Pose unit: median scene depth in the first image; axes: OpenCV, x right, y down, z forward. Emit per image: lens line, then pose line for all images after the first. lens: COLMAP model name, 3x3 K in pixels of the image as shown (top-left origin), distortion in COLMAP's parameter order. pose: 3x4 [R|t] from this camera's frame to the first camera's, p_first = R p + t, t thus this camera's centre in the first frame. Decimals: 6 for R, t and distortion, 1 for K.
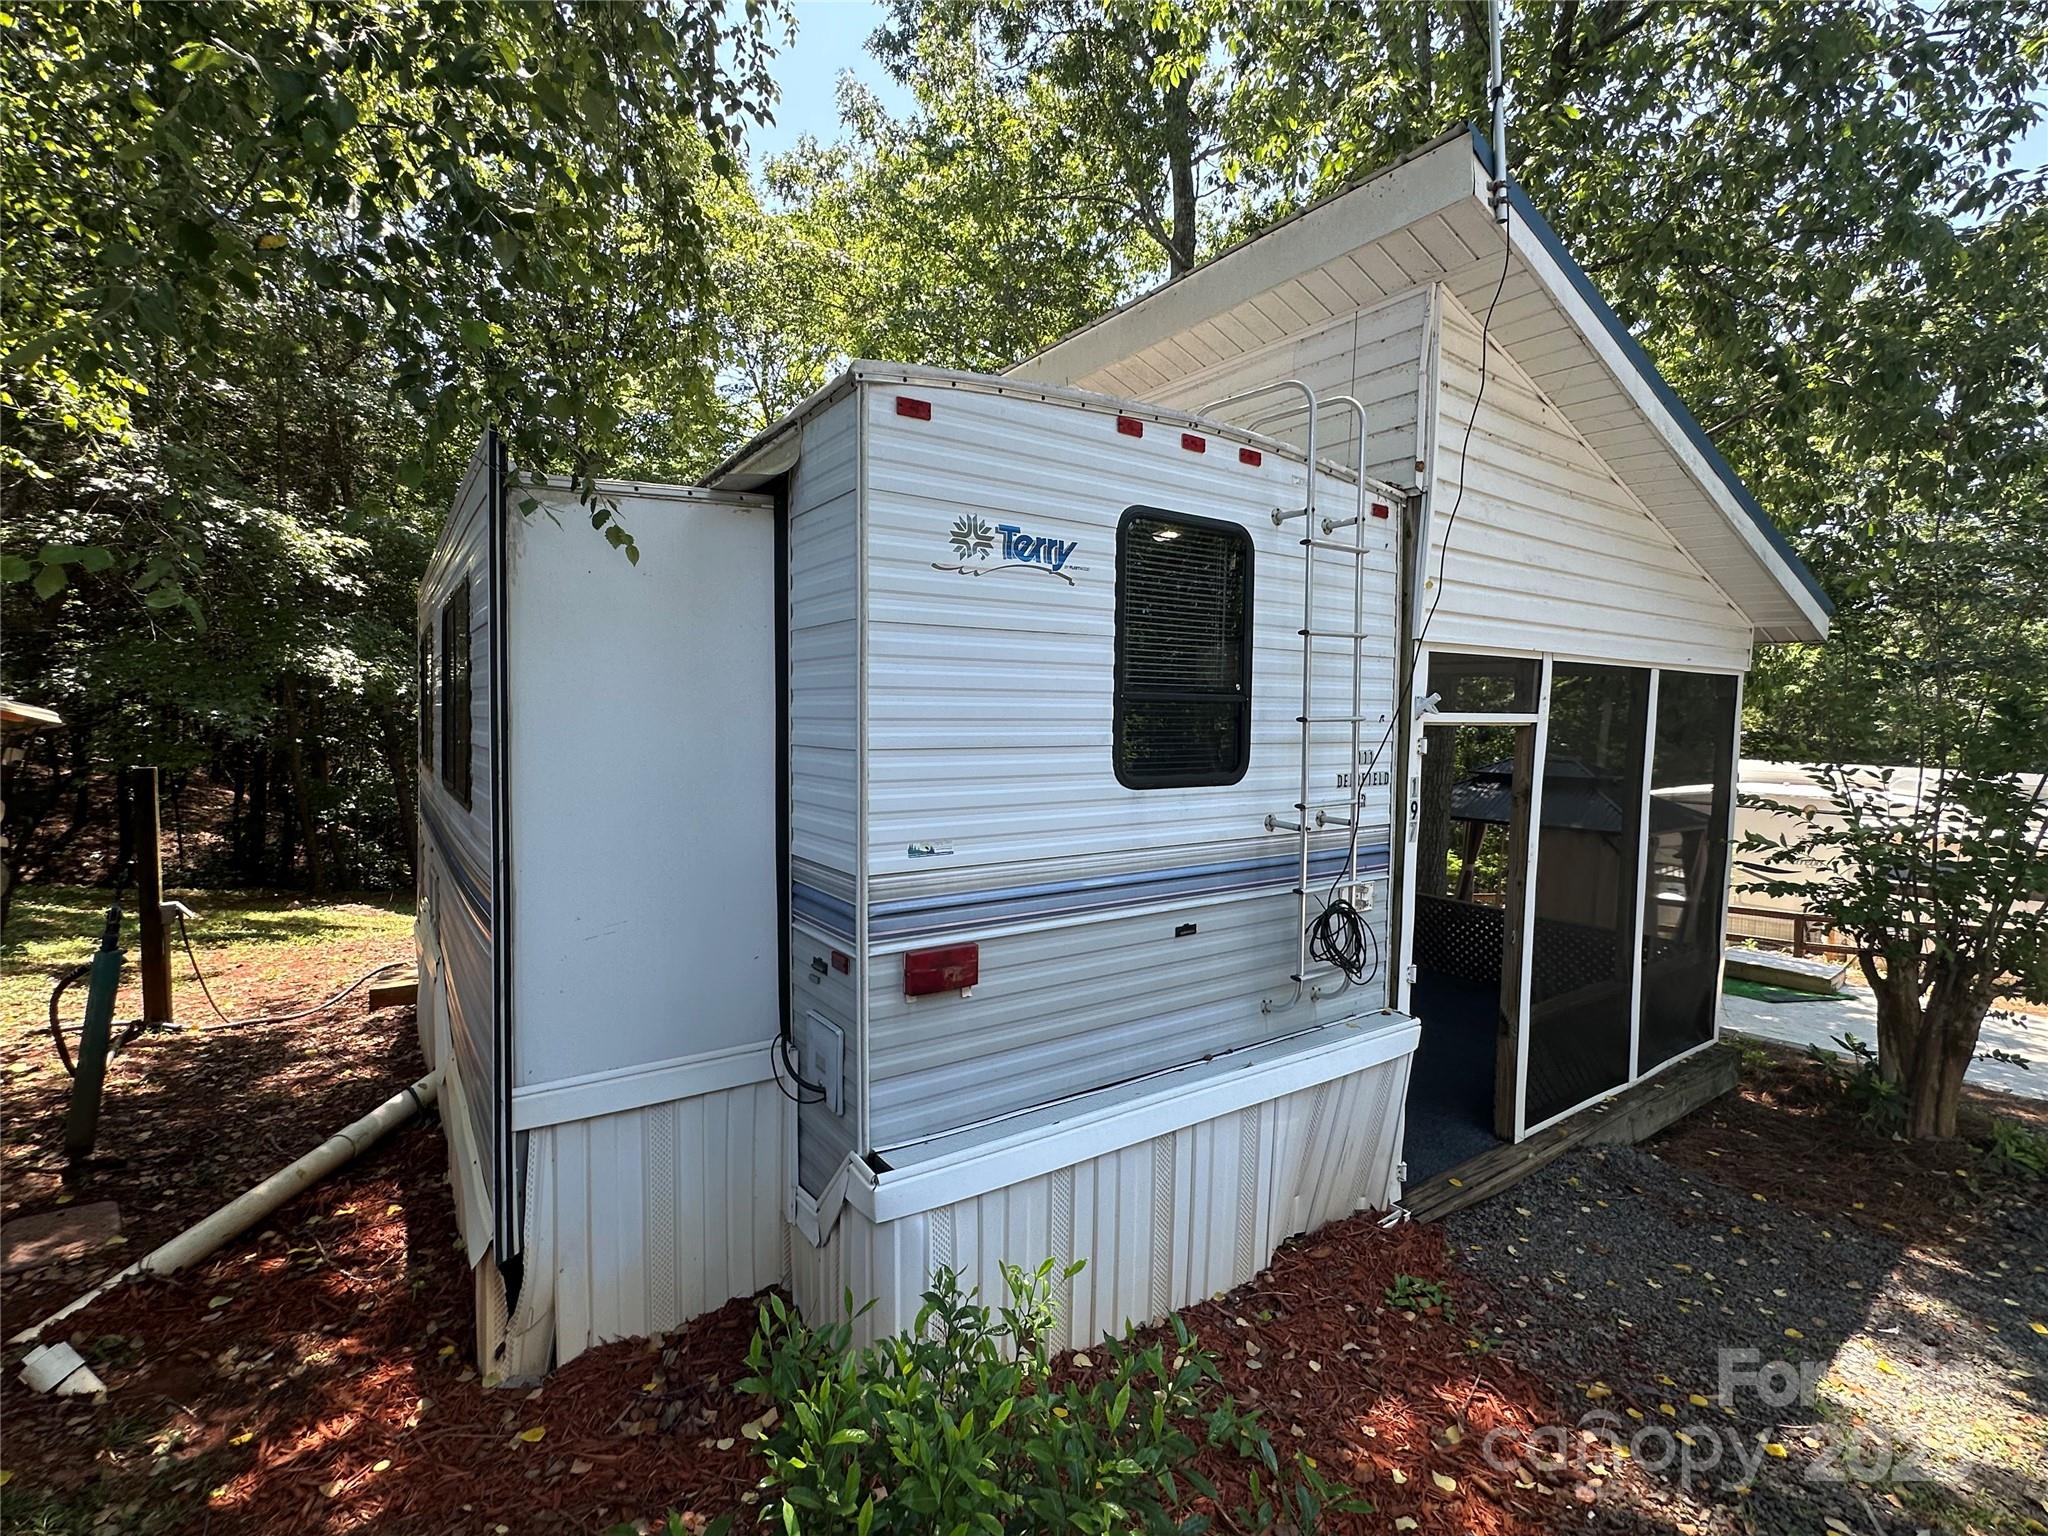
lens RADIAL K [[941.8, 0, 1018.9], [0, 941.8, 775.3], [0, 0, 1]] dist [-0.003557, -0.000305]
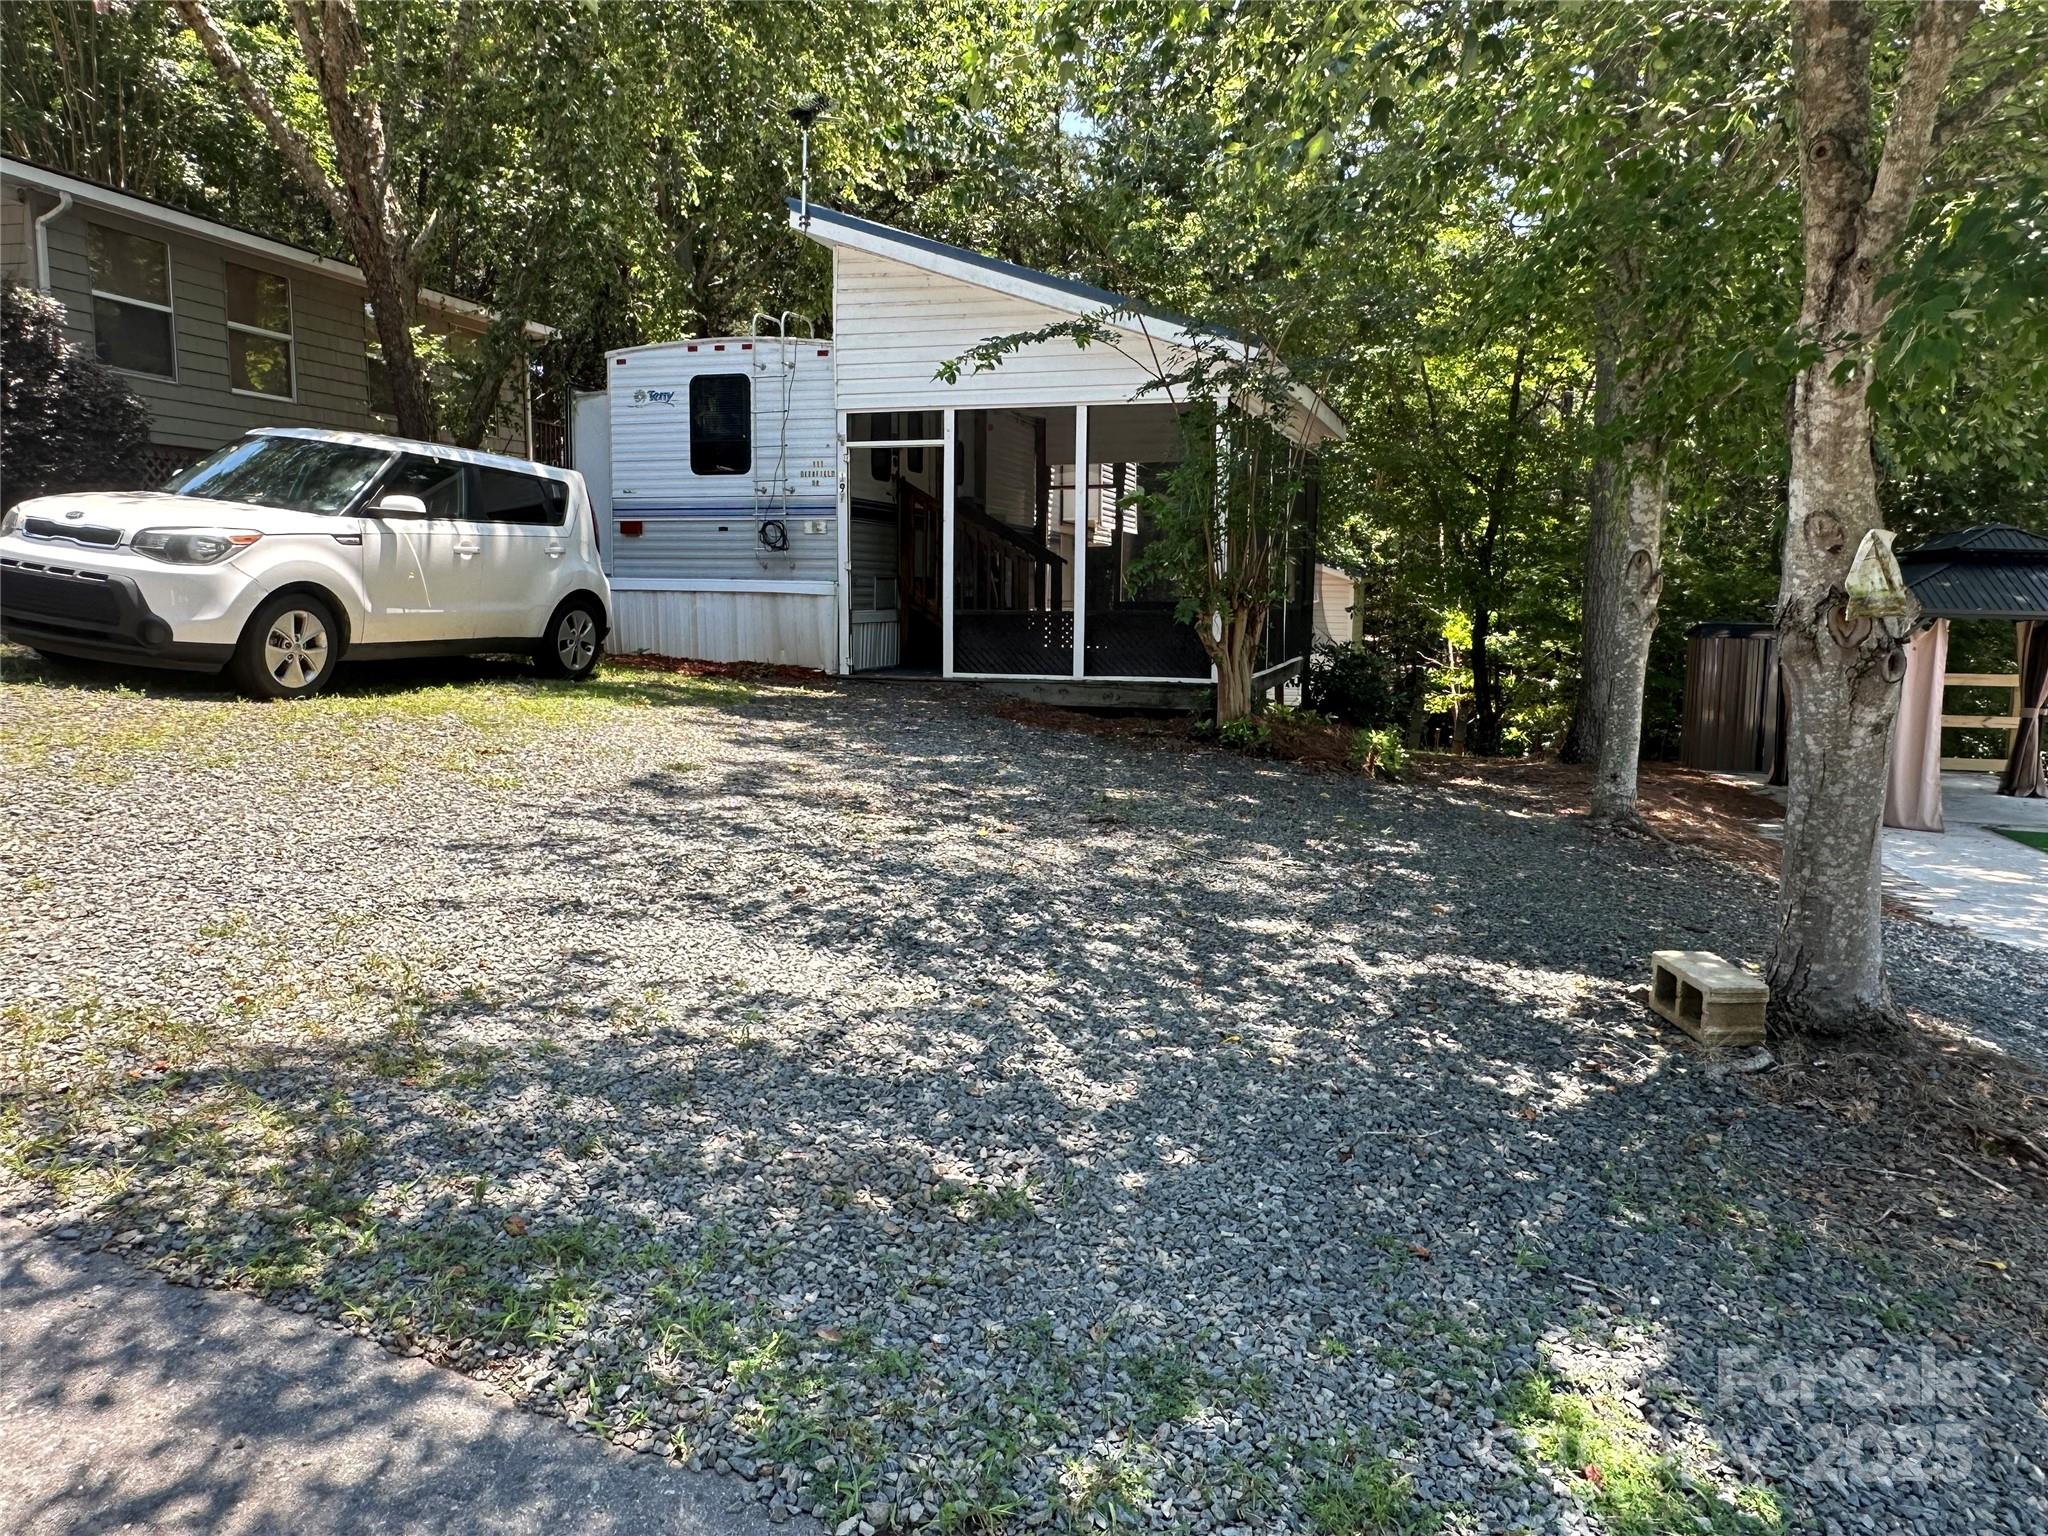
lens RADIAL K [[1426.8, 0, 1029.5], [0, 1426.8, 776.2], [0, 0, 1]] dist [-0.007925, 0.000153]
pose [[0.606330, 0.094622, -0.789563, 4.371111], [-0.058791, 0.995512, 0.074156, 0.562802], [0.793037, 0.001456, 0.609172, -0.867916]]
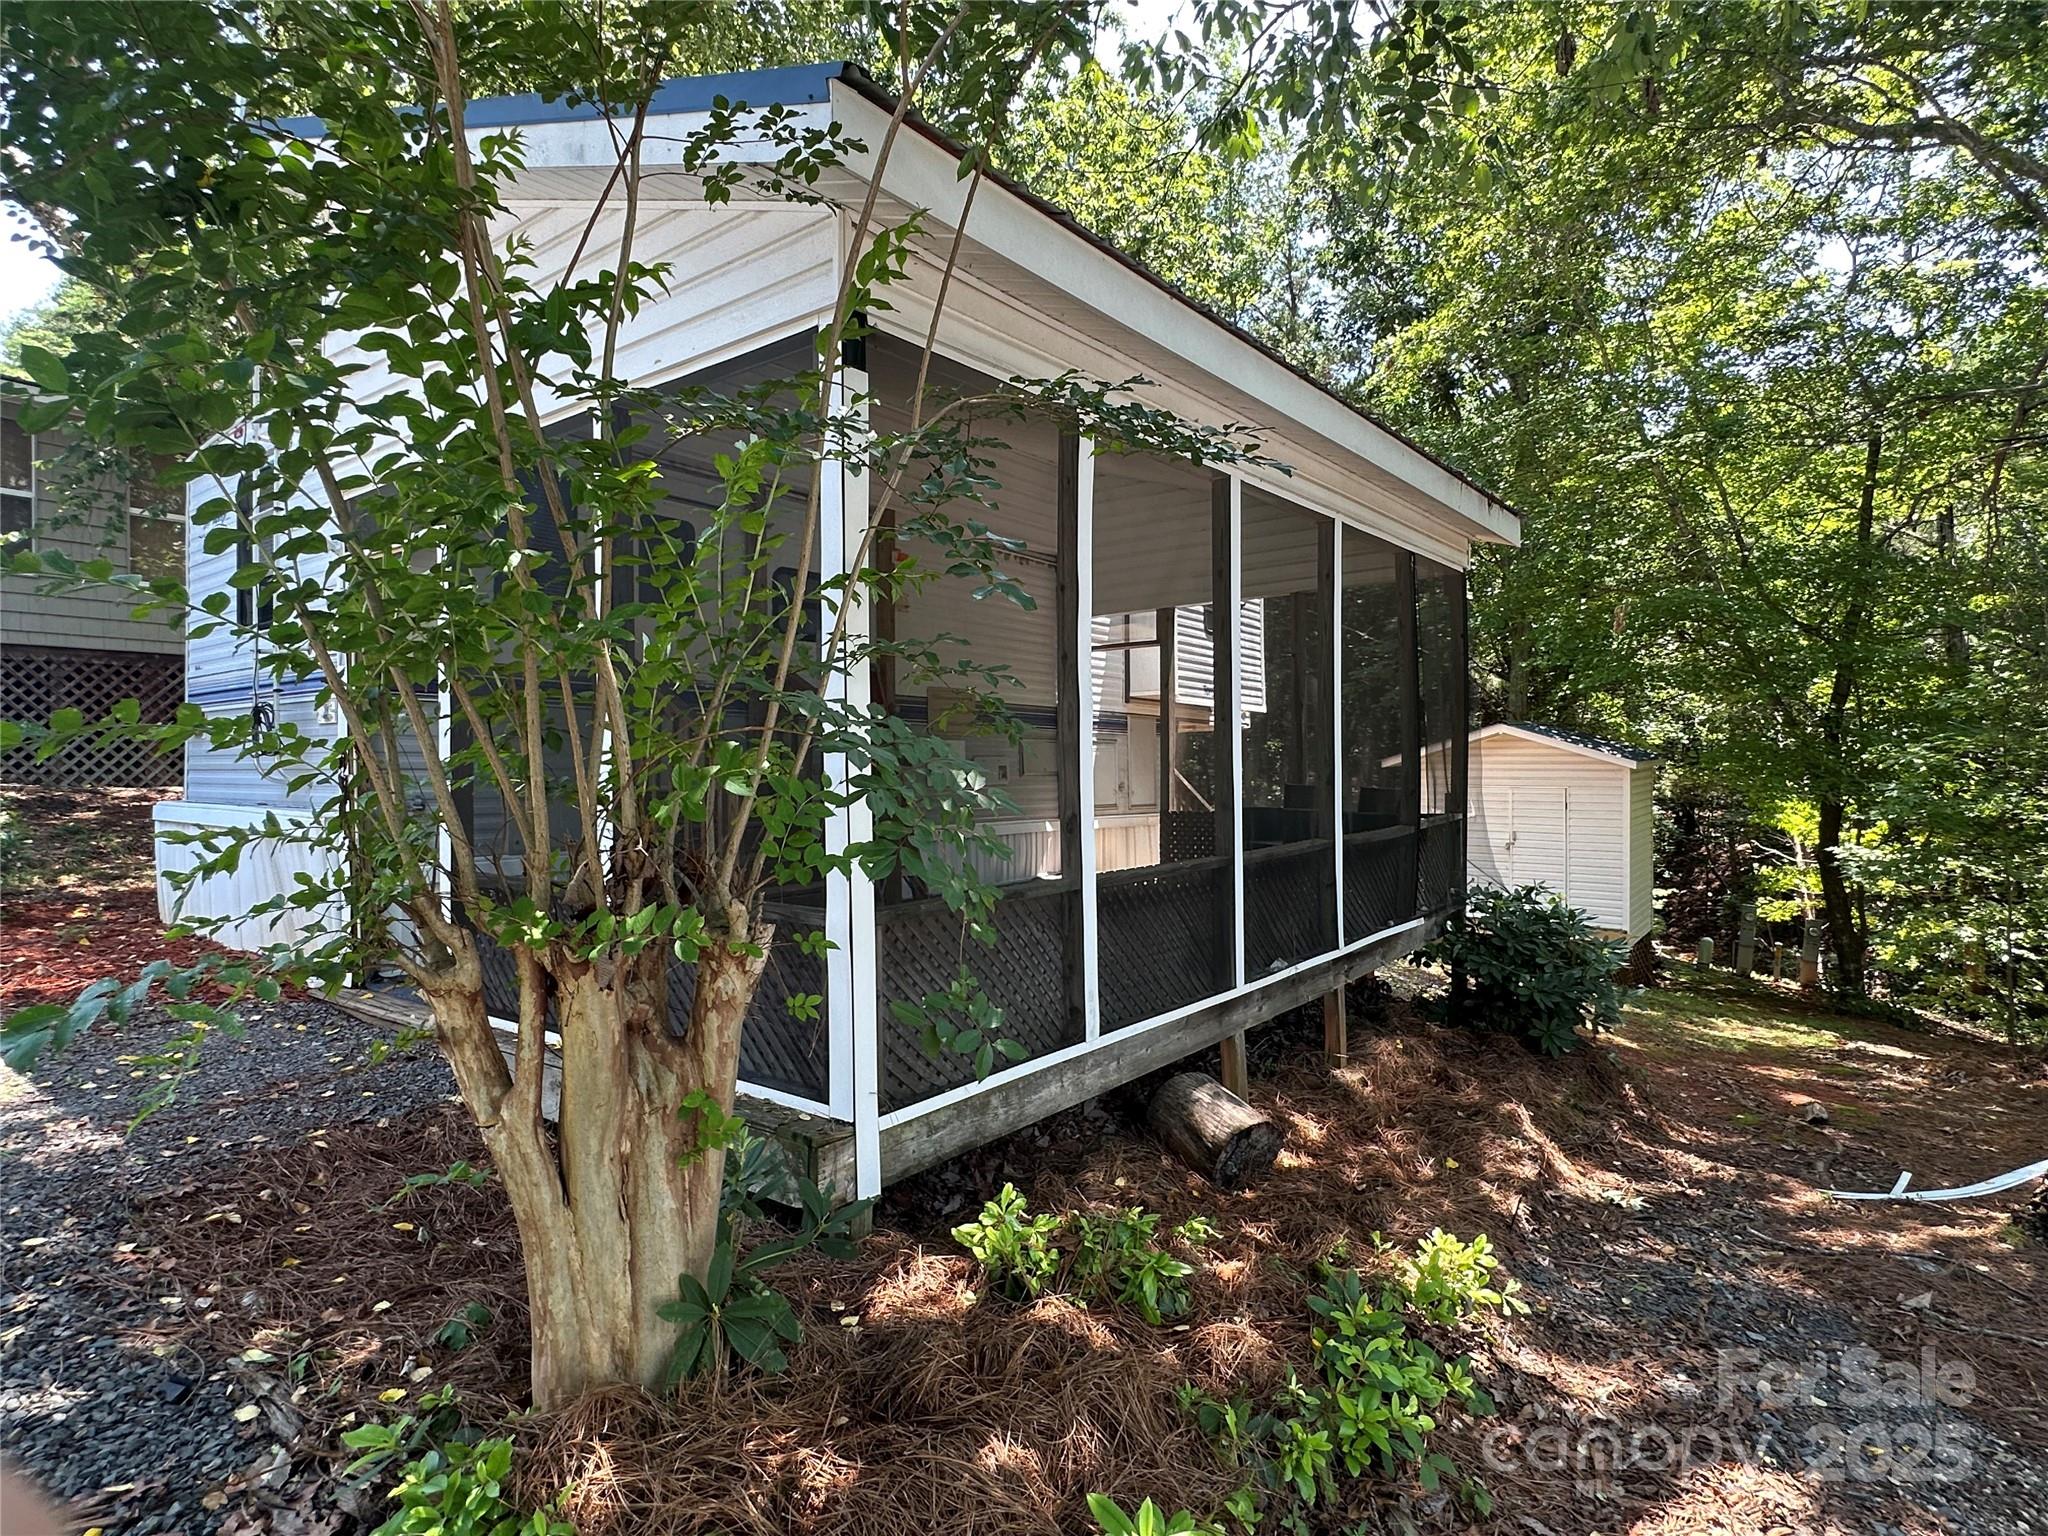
lens RADIAL K [[1086.4, 0, 1008.3], [0, 1086.4, 759.2], [0, 0, 1]] dist [-0.006866, 0.000113]
pose [[0.291101, -0.019642, -0.956491, 2.557516], [-0.062054, 0.997296, -0.039365, 0.249191], [0.954678, 0.070814, 0.289095, 1.825970]]
